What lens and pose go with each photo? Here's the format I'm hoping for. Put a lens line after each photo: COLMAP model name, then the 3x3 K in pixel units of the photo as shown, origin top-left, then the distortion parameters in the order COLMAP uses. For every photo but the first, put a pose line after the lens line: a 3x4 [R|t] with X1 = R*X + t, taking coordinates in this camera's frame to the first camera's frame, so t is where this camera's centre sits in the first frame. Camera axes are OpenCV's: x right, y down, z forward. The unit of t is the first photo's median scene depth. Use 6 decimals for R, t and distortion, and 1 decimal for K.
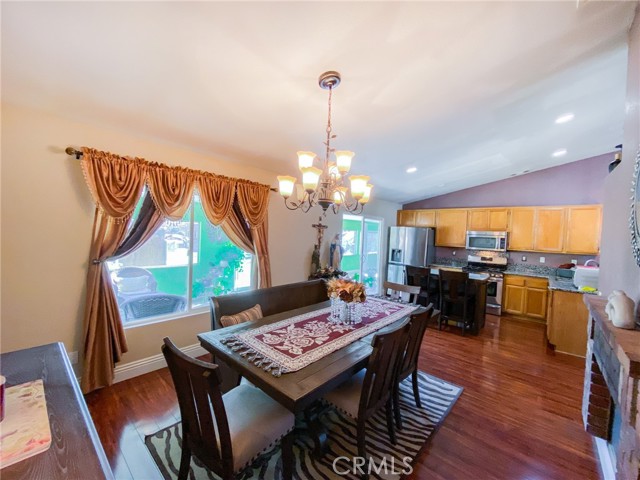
lens RADIAL K [[268.4, 0, 313.0], [0, 268.4, 241.9], [0, 0, 1]] dist [0.002885, -0.005750]
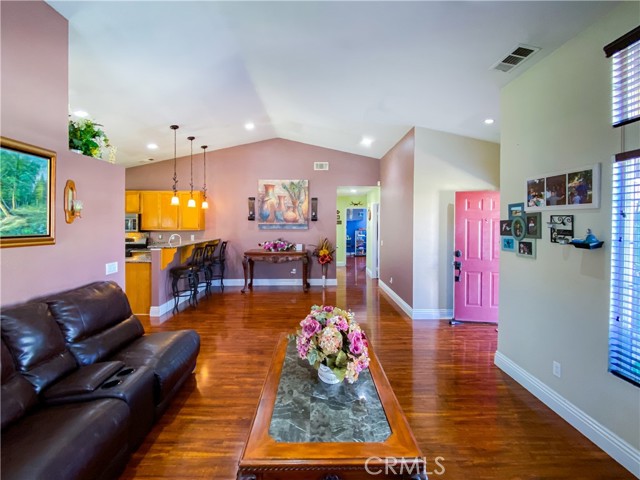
lens RADIAL K [[268.4, 0, 320.1], [0, 268.4, 228.7], [0, 0, 1]] dist [0.002885, -0.005750]
pose [[0.738396, -0.044551, 0.672894, 0.492243], [0.053209, 0.998554, 0.007723, 0.050575], [-0.672265, 0.030101, 0.739698, -0.276044]]
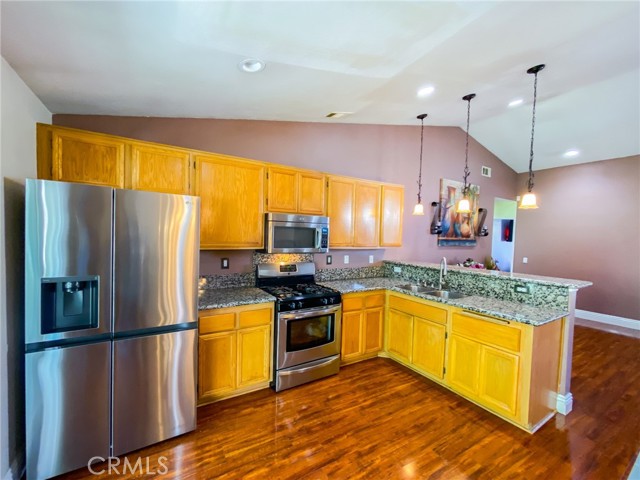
lens RADIAL K [[268.4, 0, 313.0], [0, 268.4, 242.5], [0, 0, 1]] dist [0.002885, -0.005750]
pose [[0.304556, -0.064963, 0.950276, 0.168914], [0.016787, 0.997883, 0.062837, -0.018526], [-0.952346, -0.003185, 0.305002, 0.792226]]
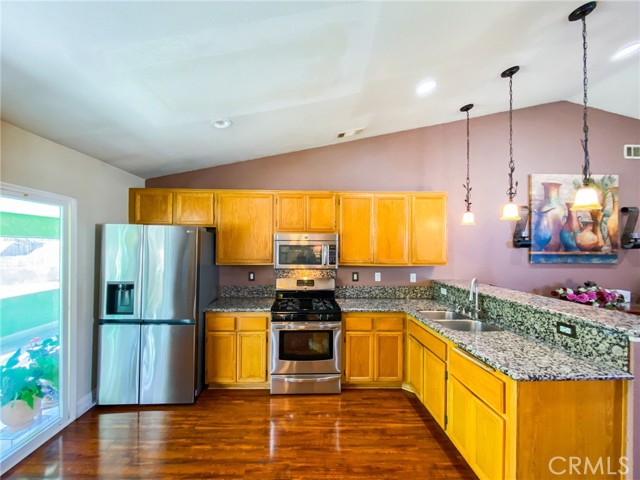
lens RADIAL K [[268.4, 0, 307.6], [0, 268.4, 241.5], [0, 0, 1]] dist [0.002885, -0.005750]
pose [[0.732746, -0.027864, 0.679932, 0.270110], [0.047495, 0.998819, -0.010252, -0.017494], [-0.678843, 0.039805, 0.733204, 0.579856]]
